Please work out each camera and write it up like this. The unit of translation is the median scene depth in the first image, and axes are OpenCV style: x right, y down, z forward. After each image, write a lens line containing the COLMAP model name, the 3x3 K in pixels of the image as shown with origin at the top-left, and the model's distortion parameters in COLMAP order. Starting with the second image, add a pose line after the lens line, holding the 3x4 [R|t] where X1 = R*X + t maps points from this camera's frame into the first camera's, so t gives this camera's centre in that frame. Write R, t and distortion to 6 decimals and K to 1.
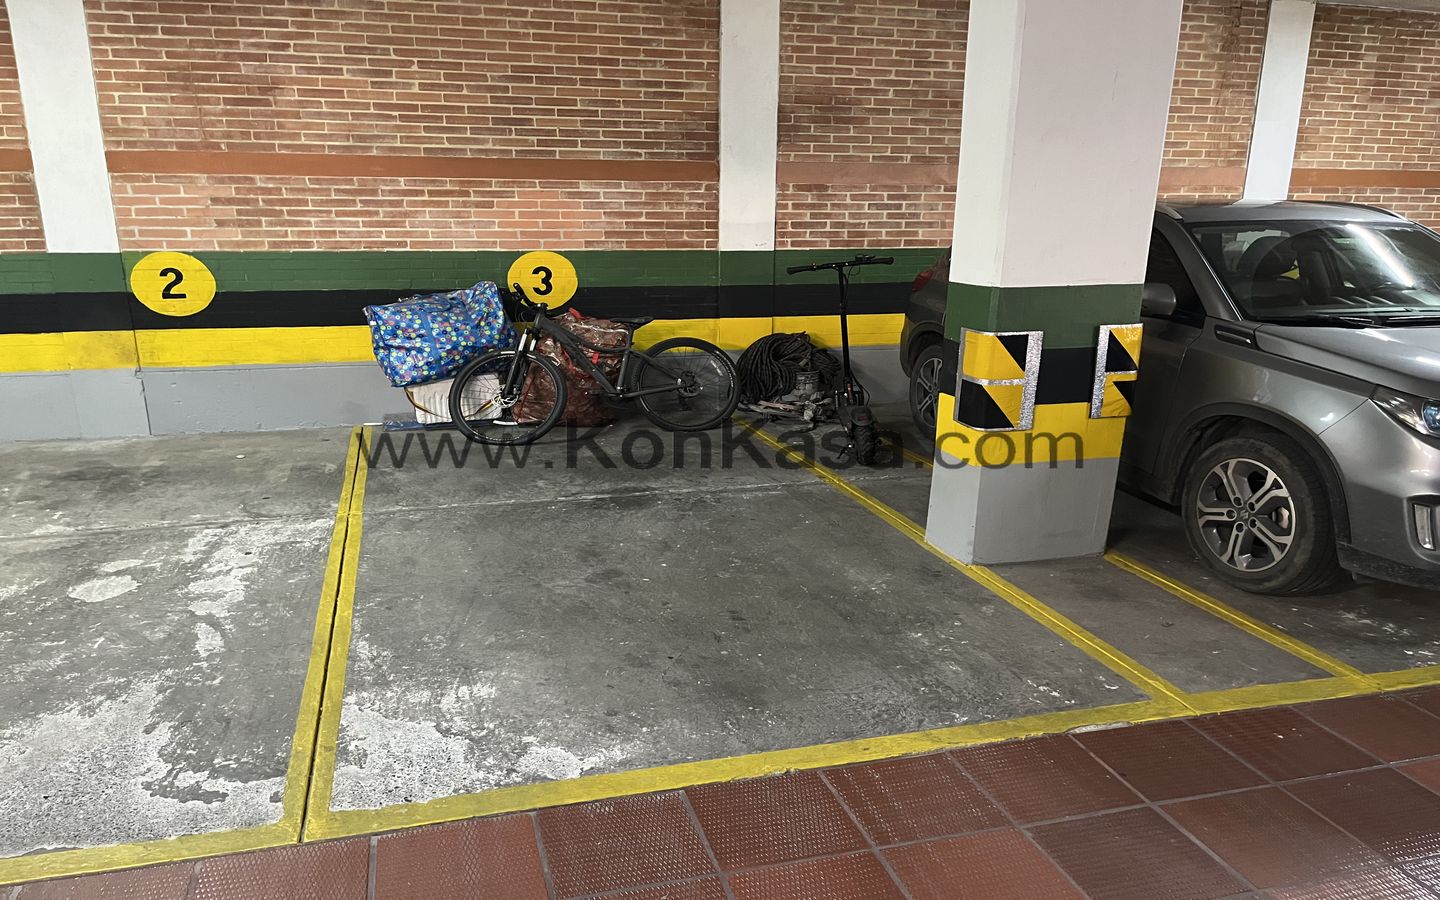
lens RADIAL K [[1079.4, 0, 719.1], [0, 1079.4, 531.3], [0, 0, 1]] dist [0.005418, -0.001946]
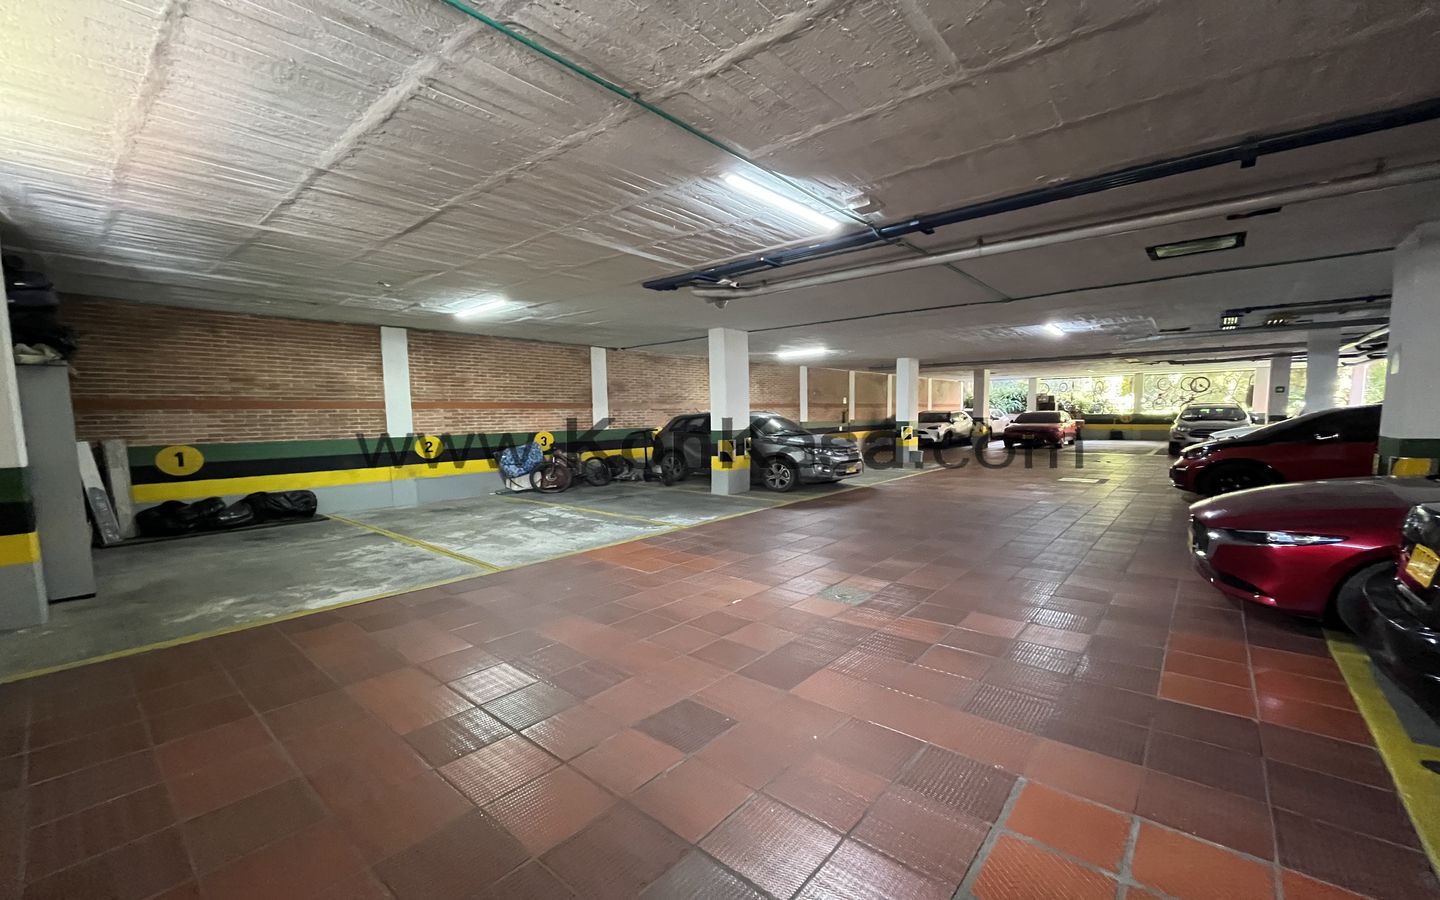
lens RADIAL K [[596.2, 0, 714.0], [0, 596.2, 441.8], [0, 0, 1]] dist [-0.001098, -0.000639]
pose [[0.832027, -0.044268, 0.552966, -0.735332], [0.178964, 0.964933, -0.192031, 0.181820], [-0.525075, 0.258736, 0.810772, -0.622244]]
